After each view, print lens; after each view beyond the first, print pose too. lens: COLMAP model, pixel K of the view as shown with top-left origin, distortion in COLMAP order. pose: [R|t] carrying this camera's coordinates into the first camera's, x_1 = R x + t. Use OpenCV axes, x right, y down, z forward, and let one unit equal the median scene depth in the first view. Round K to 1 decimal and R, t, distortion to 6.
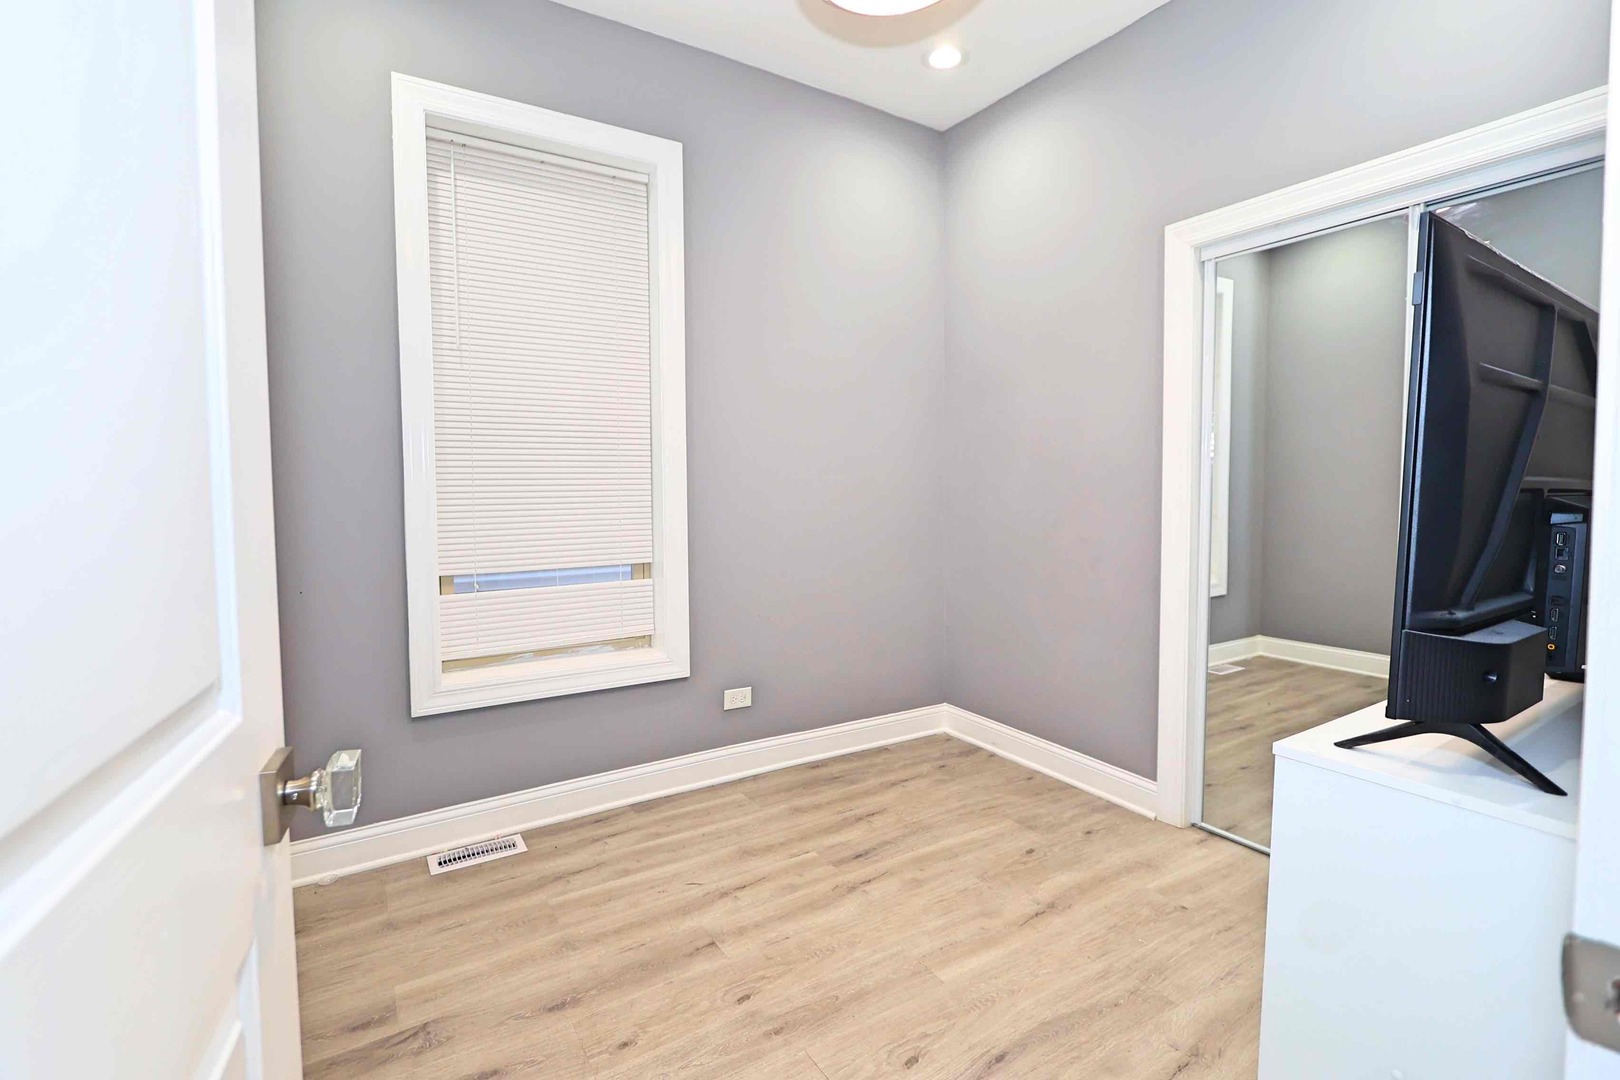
lens RADIAL K [[745.5, 0, 807.3], [0, 745.5, 515.7], [0, 0, 1]] dist [-0.015473, 0.000310]
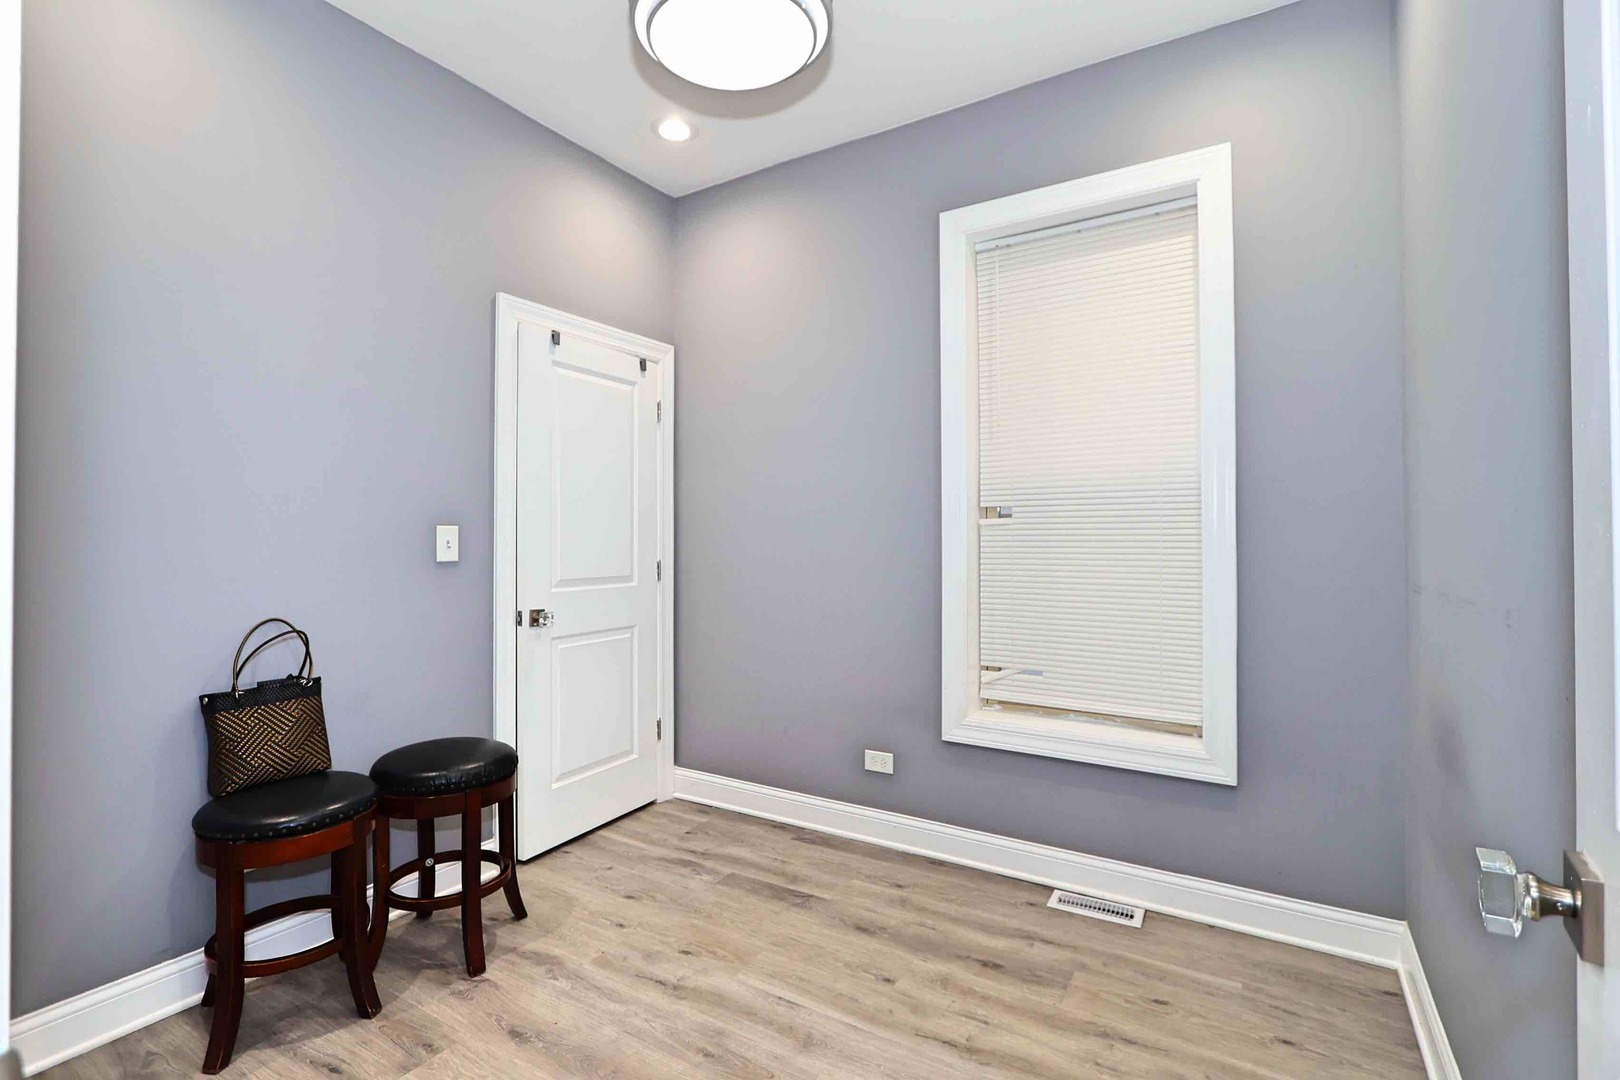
lens RADIAL K [[745.4, 0, 810.0], [0, 745.4, 540.0], [0, 0, 1]] dist [-0.019019, -0.000088]
pose [[0.430572, 0.003757, -0.902548, 0.433101], [-0.046447, 0.998759, -0.018000, -0.017420], [0.901360, 0.049671, 0.430212, 0.264140]]
